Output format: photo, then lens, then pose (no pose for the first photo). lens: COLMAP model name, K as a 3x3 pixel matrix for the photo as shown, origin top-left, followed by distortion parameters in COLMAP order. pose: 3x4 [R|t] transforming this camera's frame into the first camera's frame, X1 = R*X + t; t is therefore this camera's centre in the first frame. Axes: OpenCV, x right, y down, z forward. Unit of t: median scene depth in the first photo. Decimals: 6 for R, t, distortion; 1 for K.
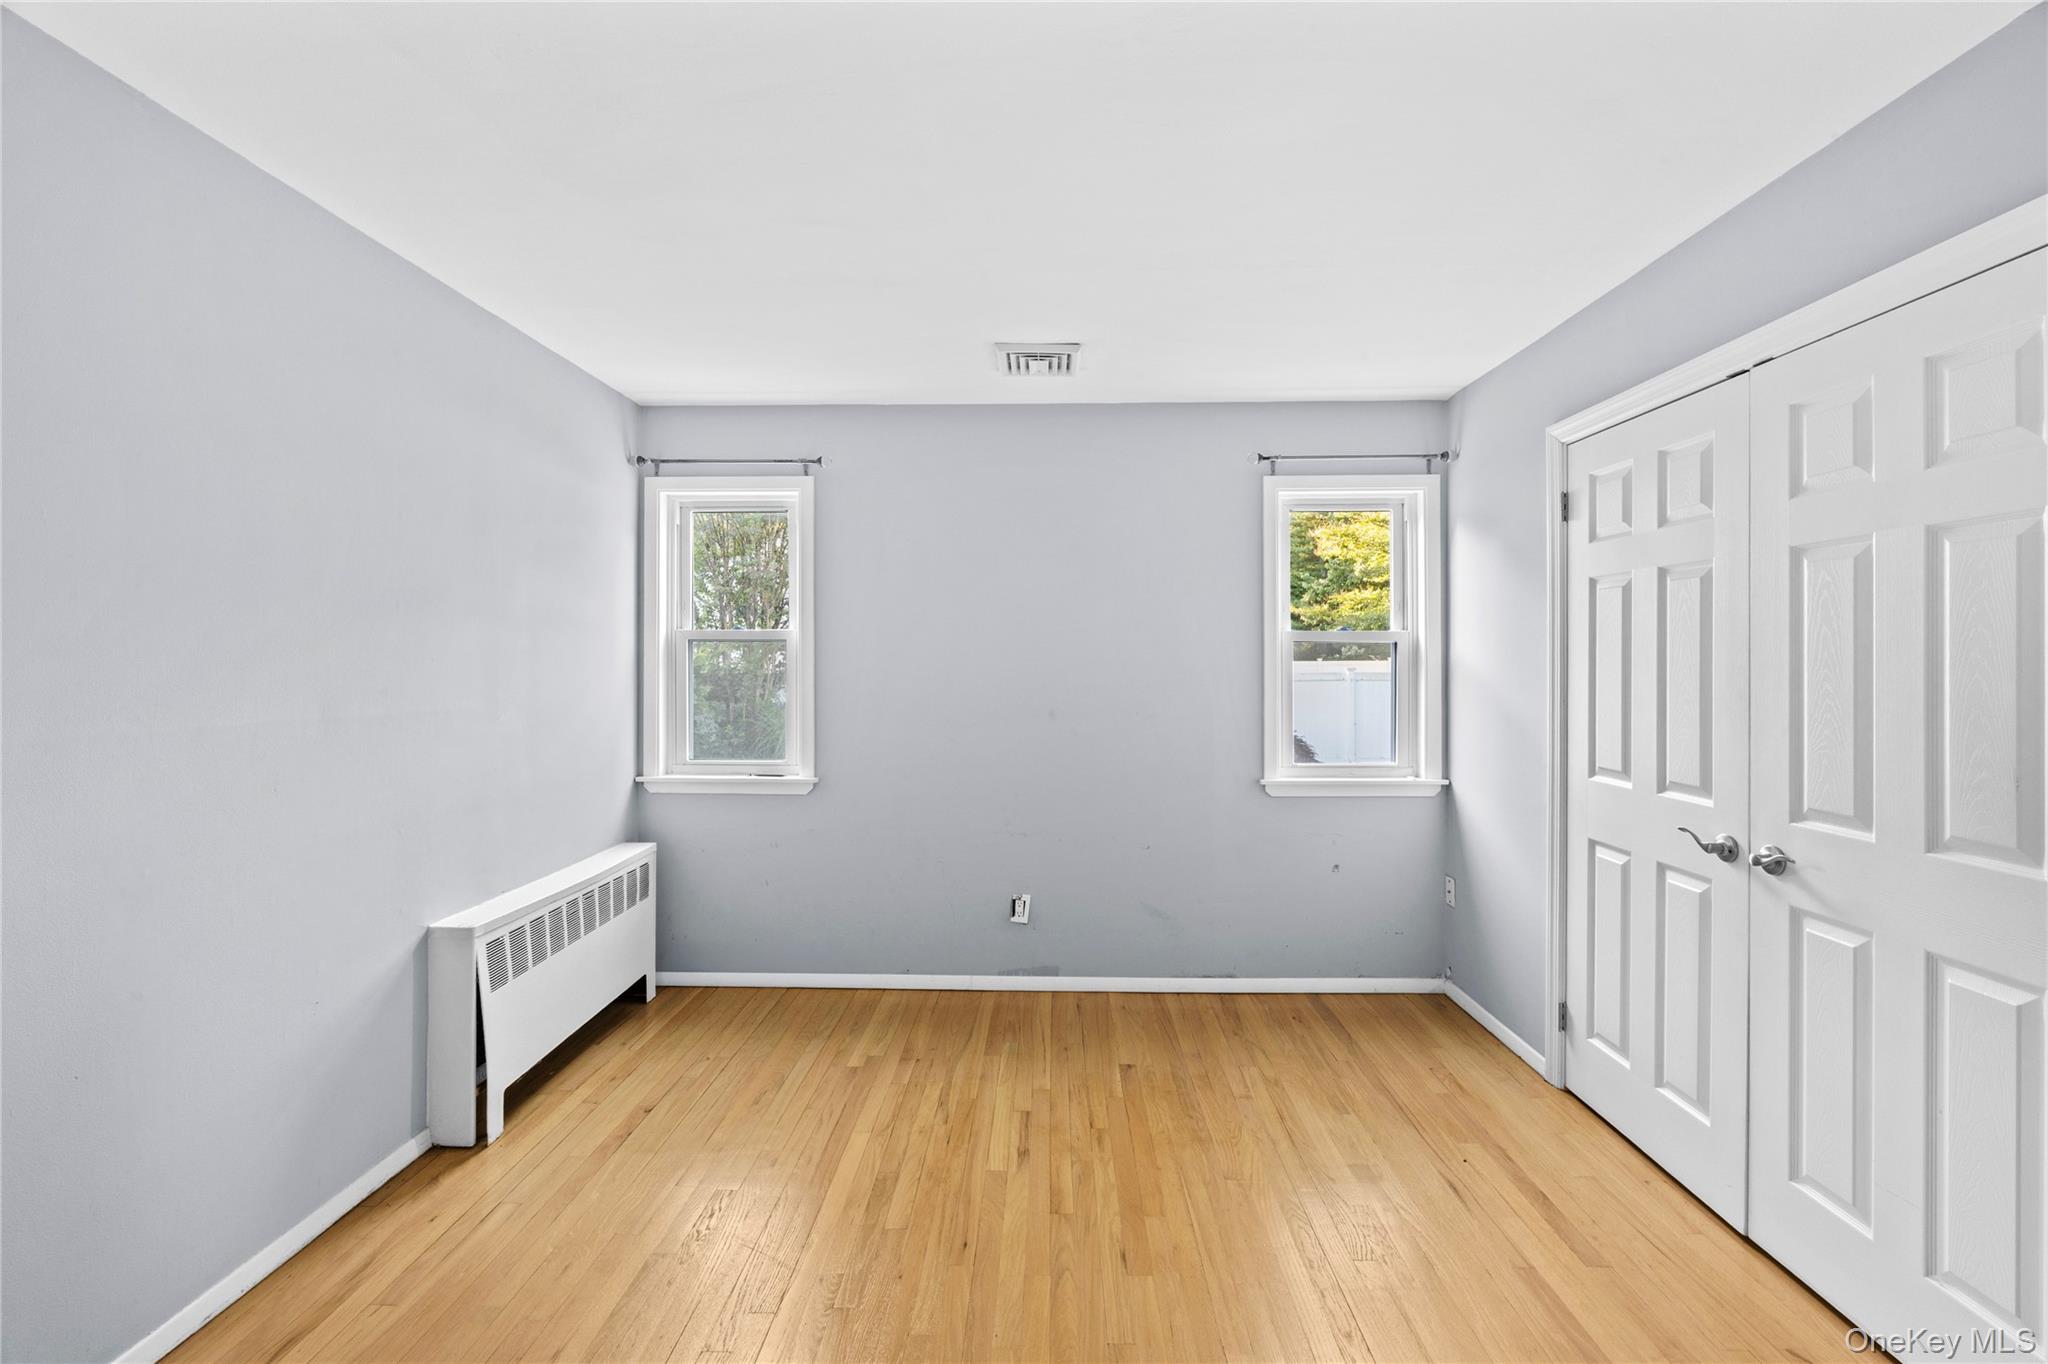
lens RADIAL K [[867.2, 0, 1023.9], [0, 867.2, 677.5], [0, 0, 1]] dist [-0.007562, -0.000436]
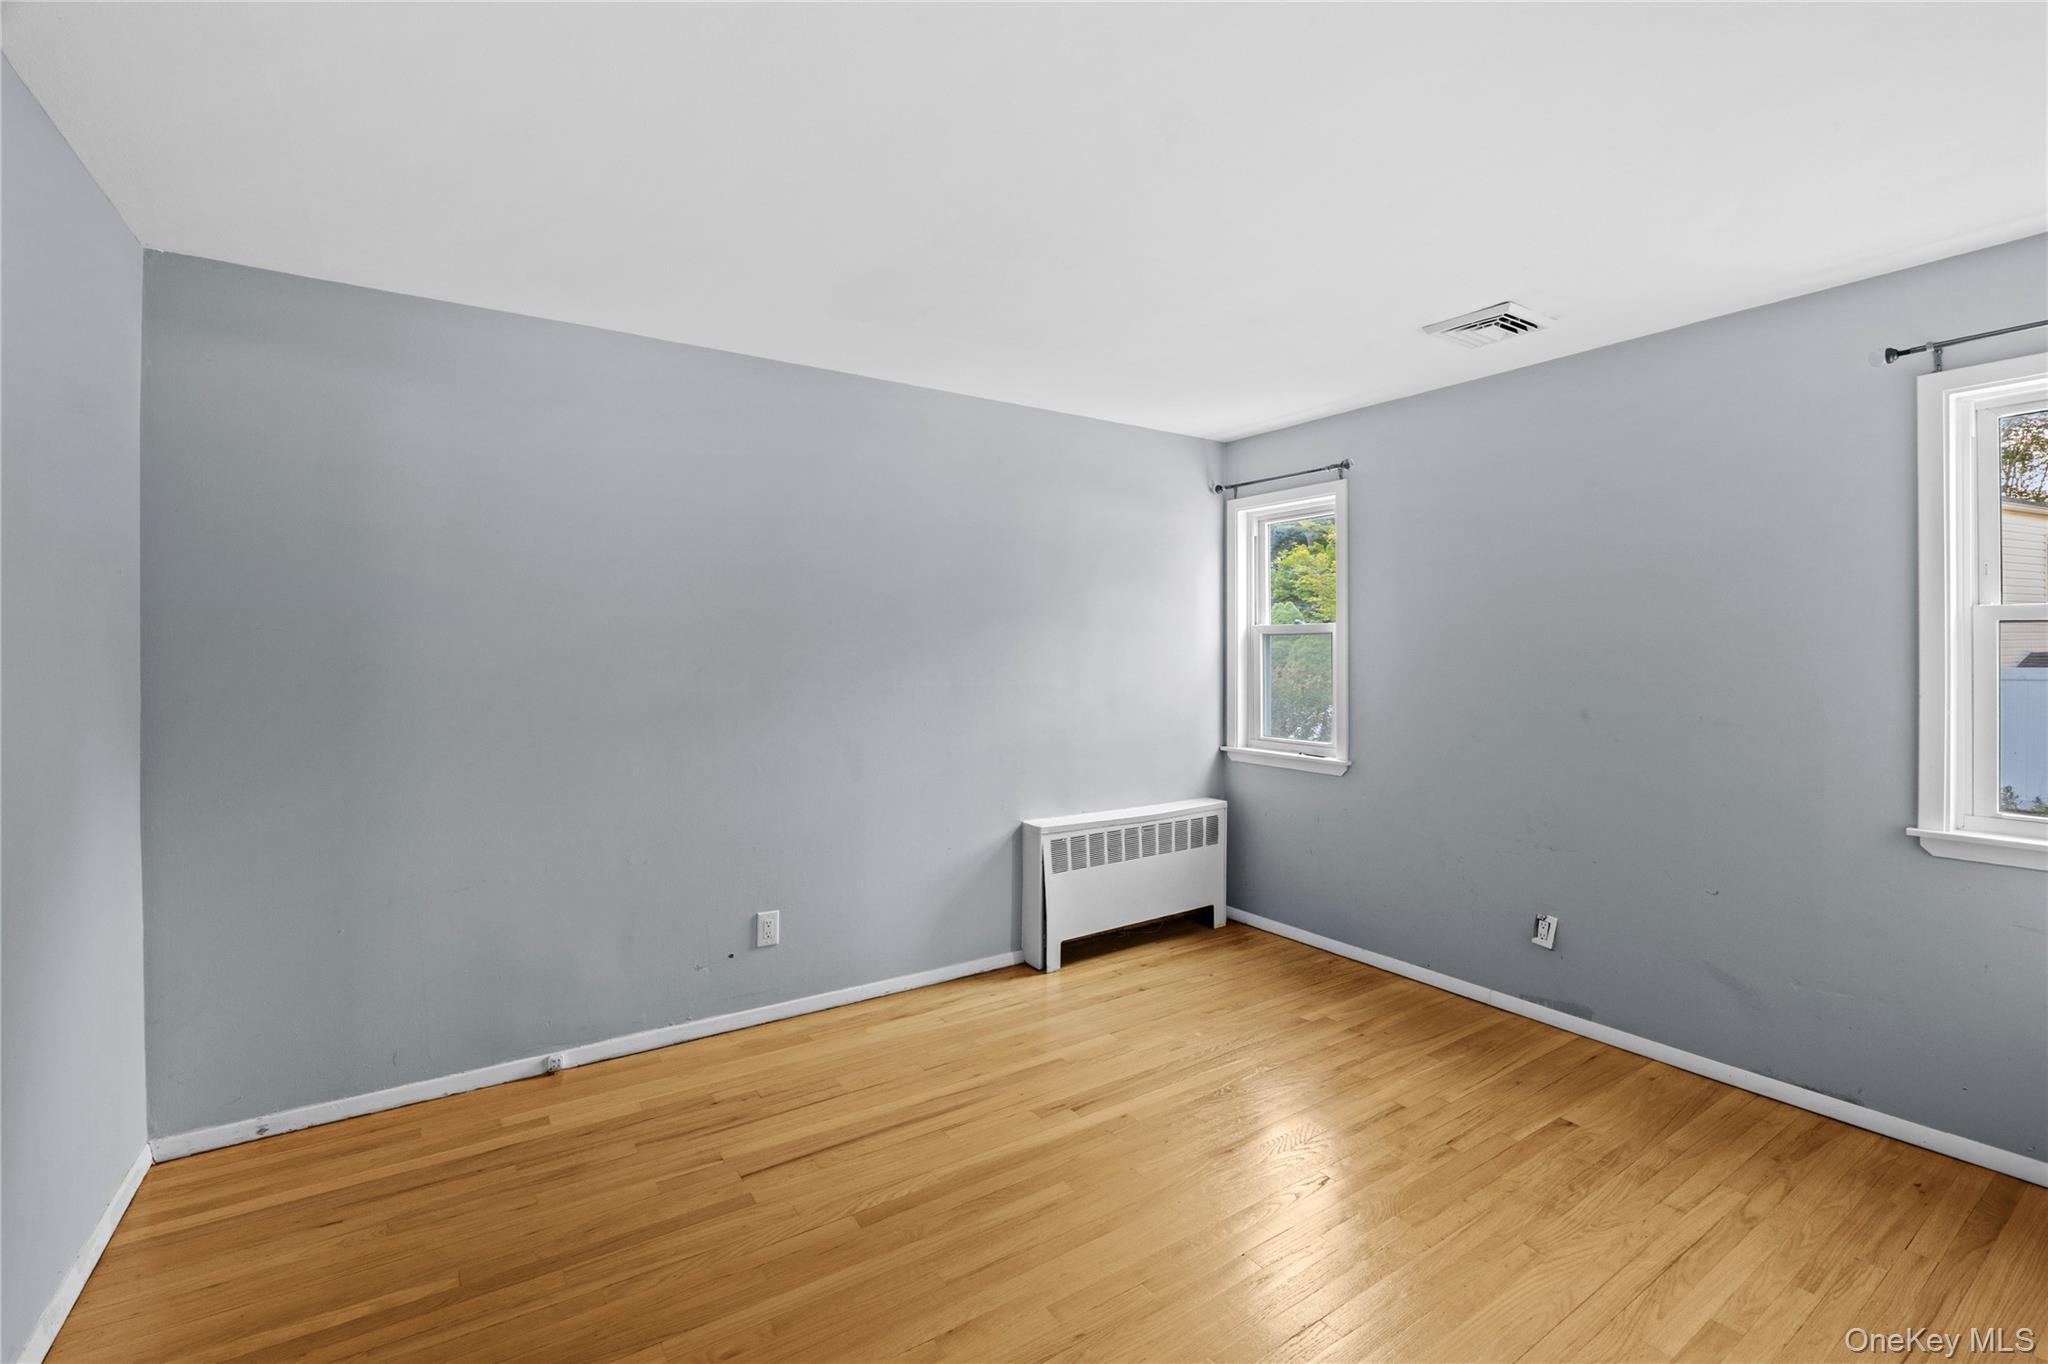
lens RADIAL K [[890.6, 0, 1024.7], [0, 890.6, 673.9], [0, 0, 1]] dist [-0.016971, 0.000633]
pose [[0.578979, 0.020555, -0.815083, 0.444641], [-0.008438, 0.999780, 0.019218, -0.010209], [0.815299, -0.004249, 0.579025, 0.043956]]
